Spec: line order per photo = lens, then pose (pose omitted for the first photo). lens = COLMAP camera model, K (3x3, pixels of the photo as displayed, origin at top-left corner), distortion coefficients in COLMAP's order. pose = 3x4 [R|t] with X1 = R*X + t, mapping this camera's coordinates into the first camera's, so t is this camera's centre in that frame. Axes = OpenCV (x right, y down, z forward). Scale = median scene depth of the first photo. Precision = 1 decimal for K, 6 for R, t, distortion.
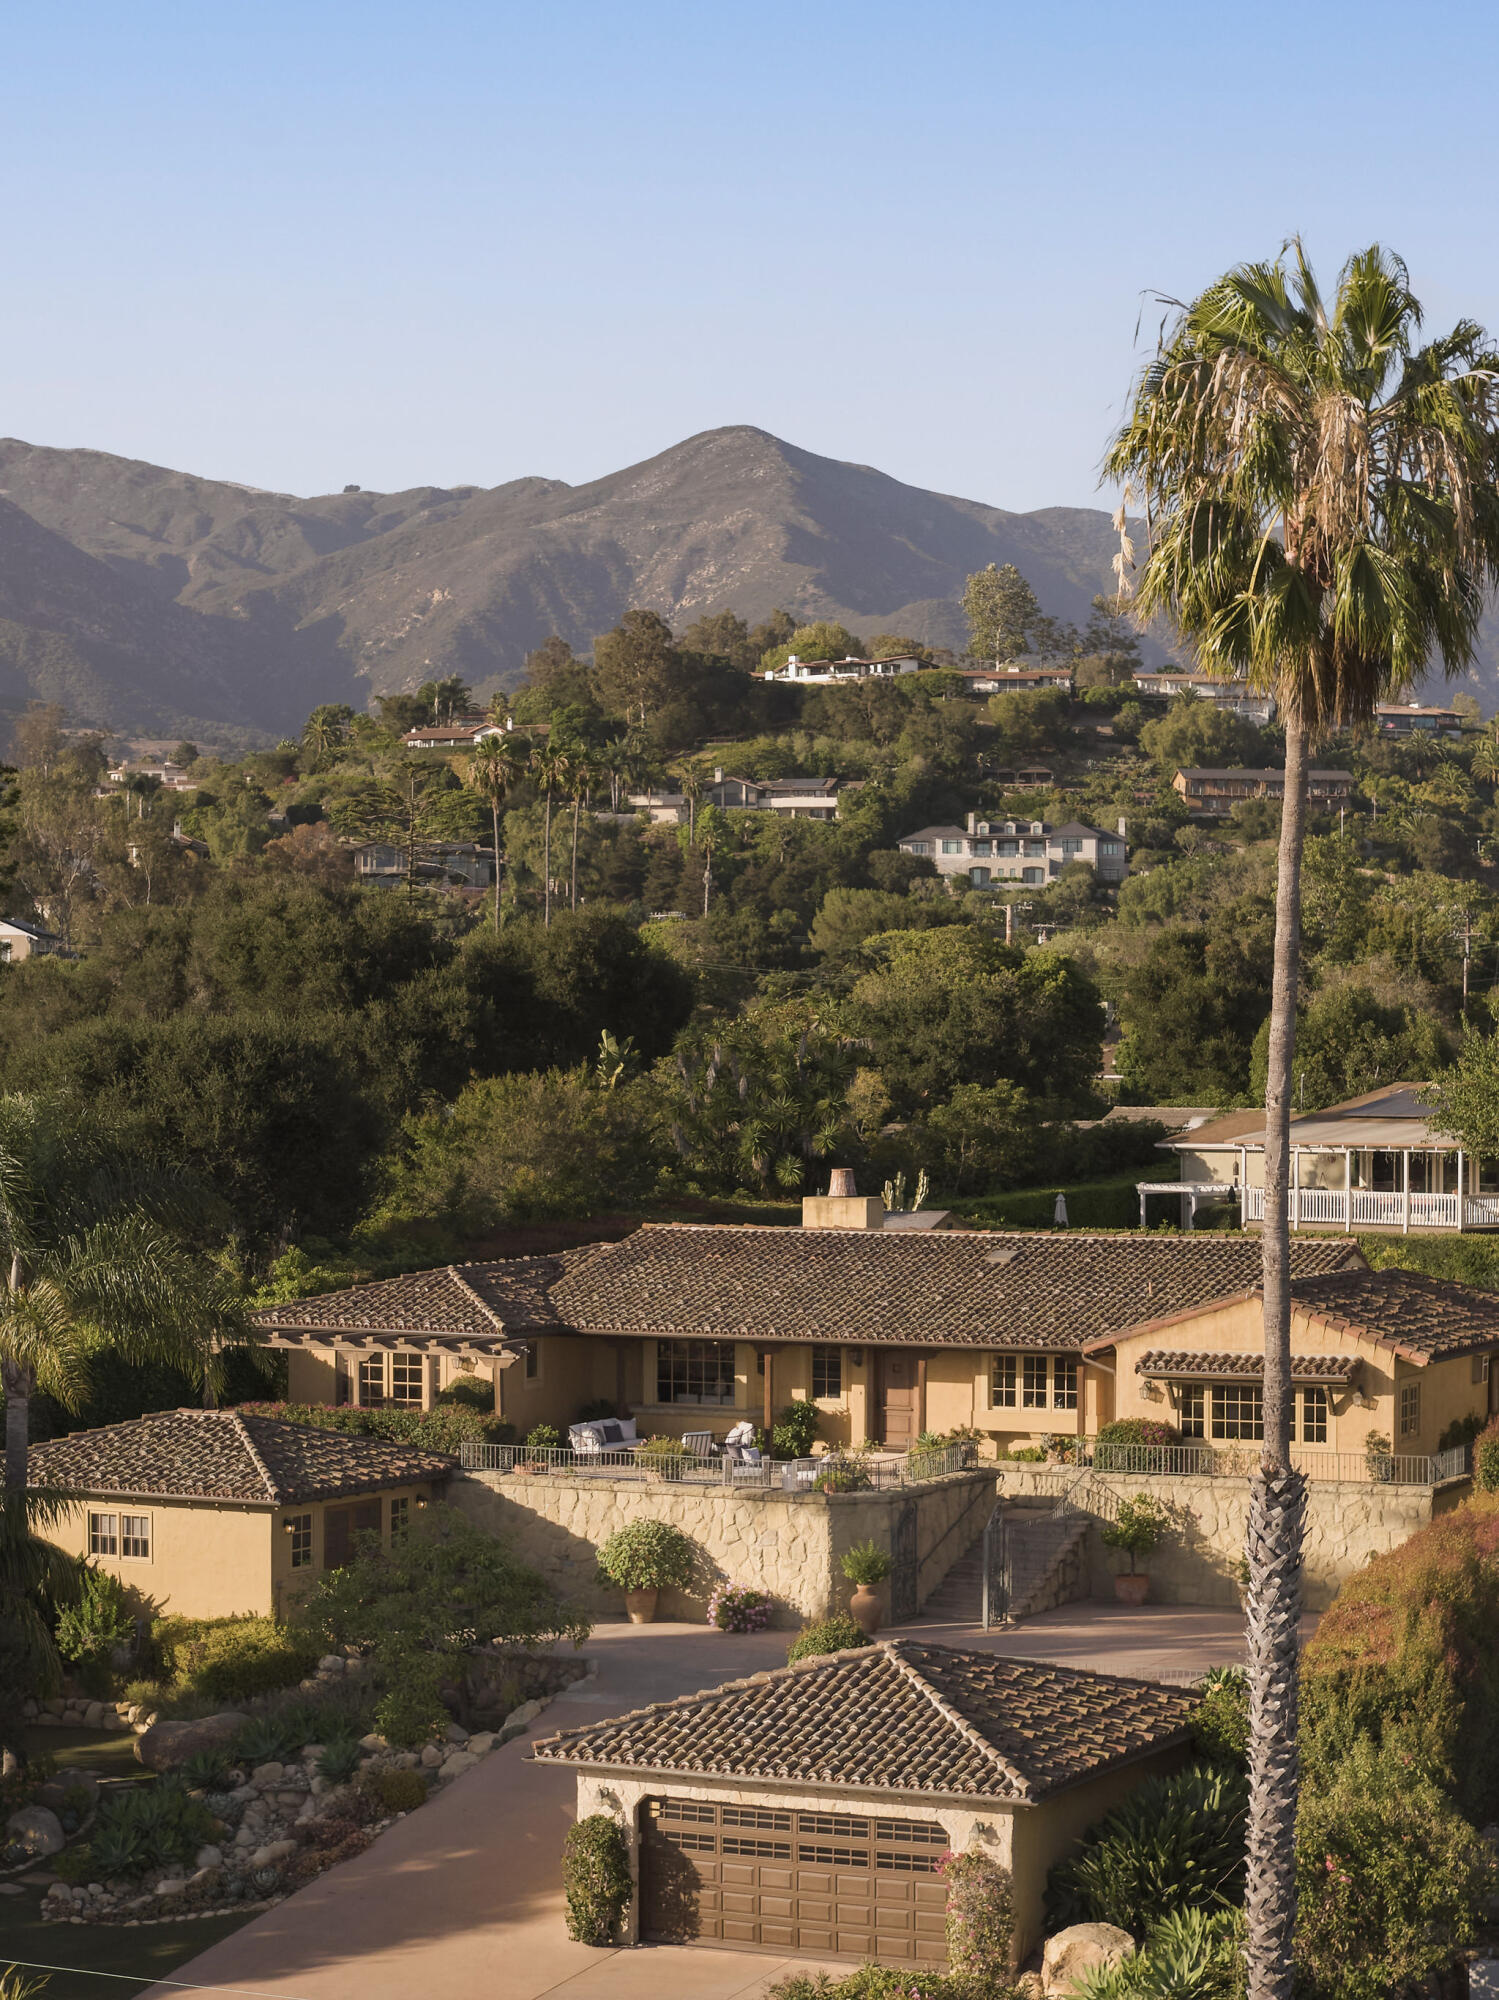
lens RADIAL K [[3947.5, 0, 749.5], [0, 3947.5, 1000.0], [0, 0, 1]] dist [-0.273664, 1.854671]
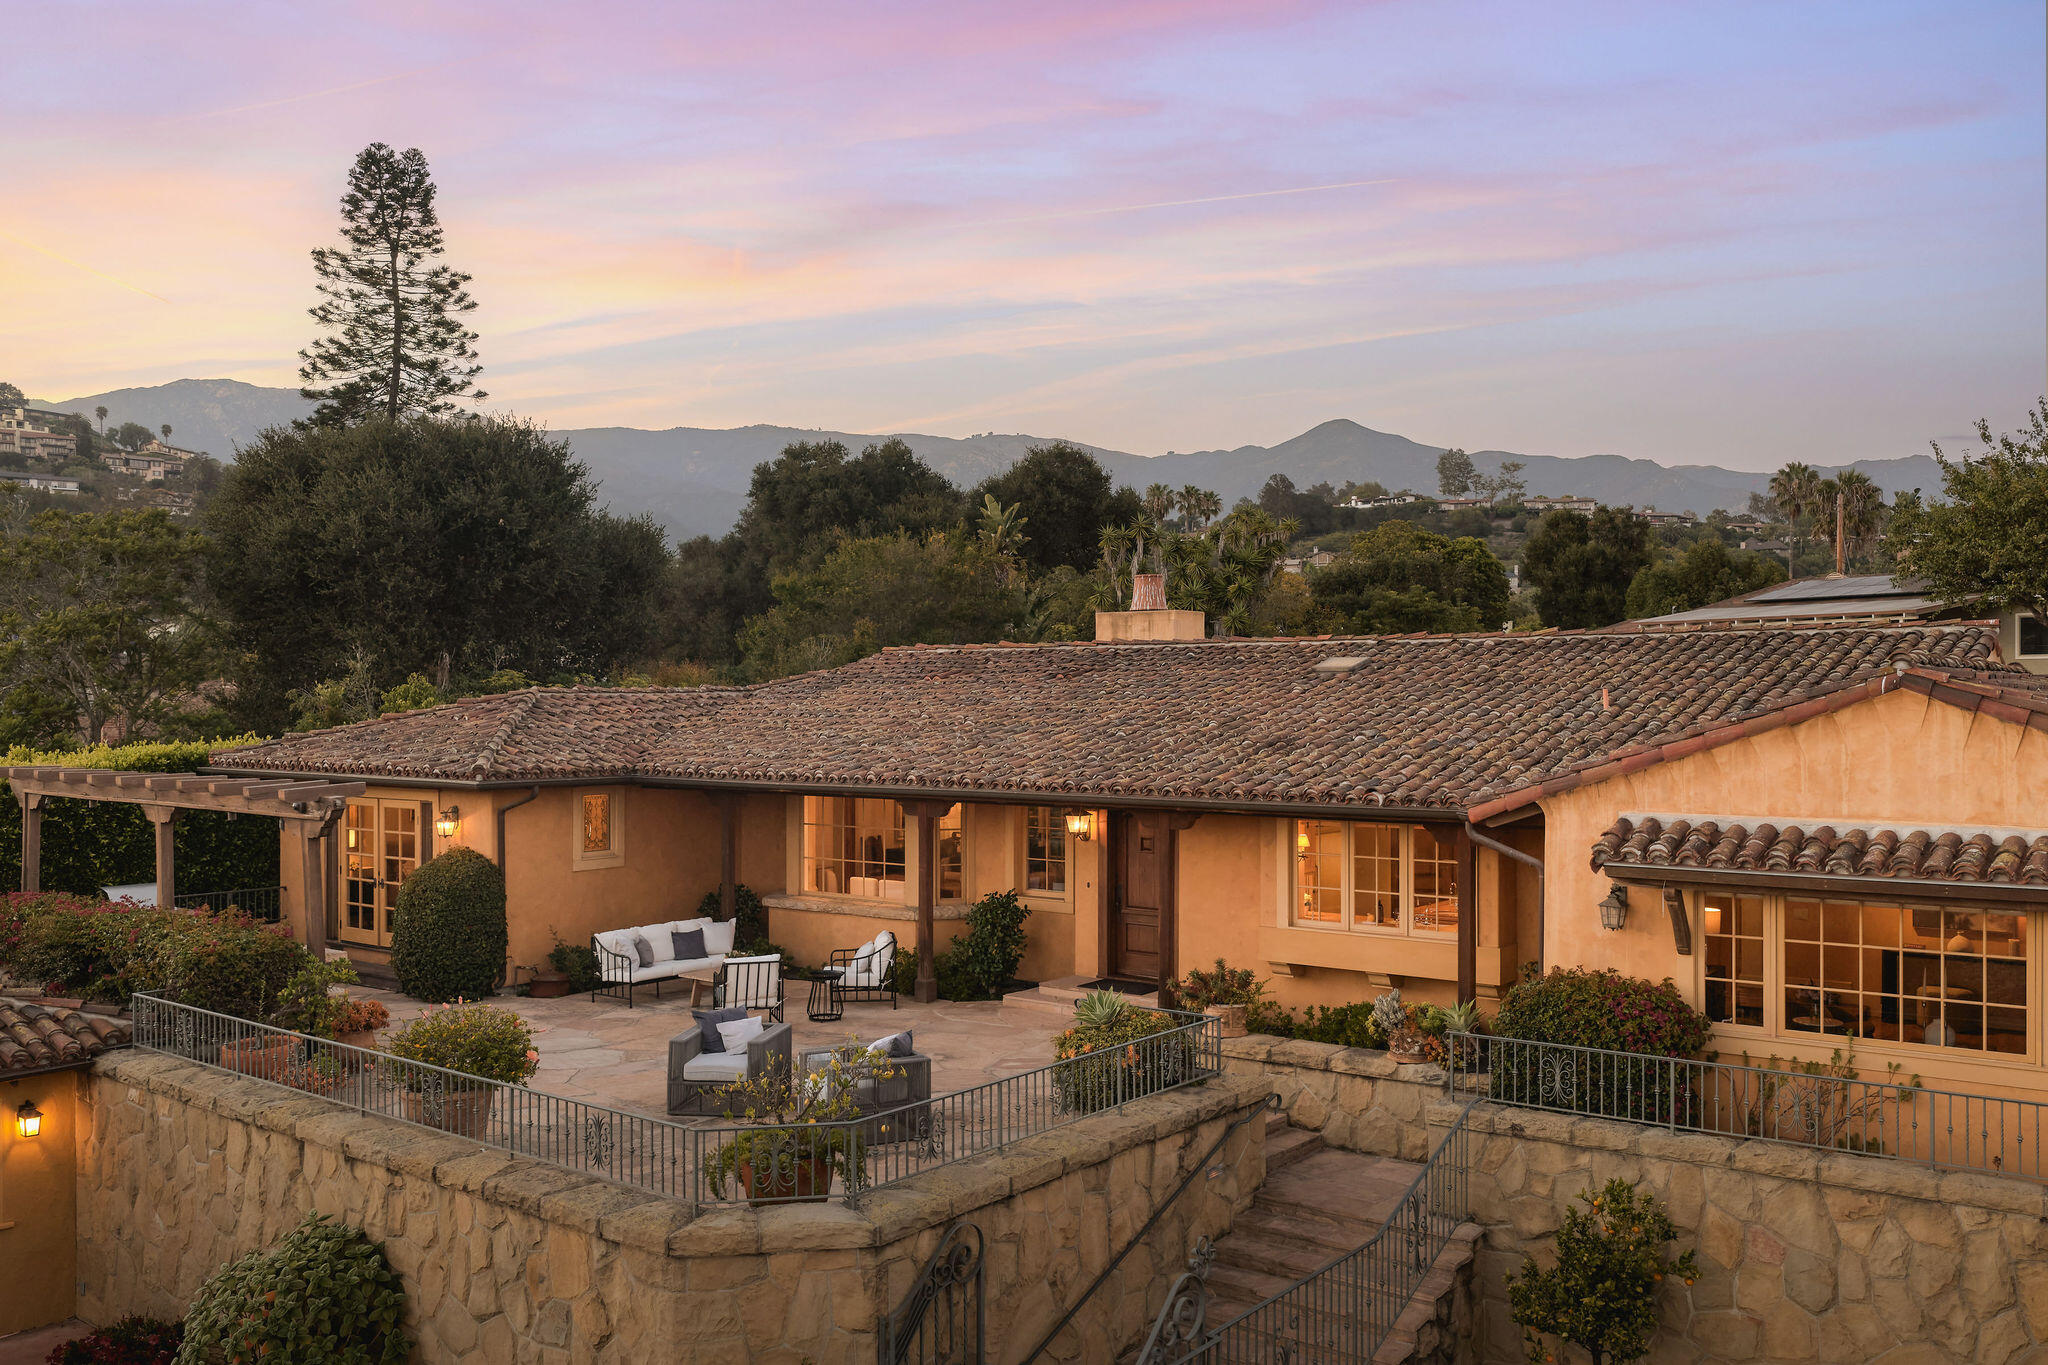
lens RADIAL K [[1710.5, 0, 1024.0], [0, 1710.5, 682.5], [0, 0, 1]] dist [0.012080, -0.017406]
pose [[0.982852, -0.003404, -0.184366, 0.085105], [0.004653, 0.999969, 0.006340, 0.086572], [0.184339, -0.007089, 0.982837, 0.953455]]
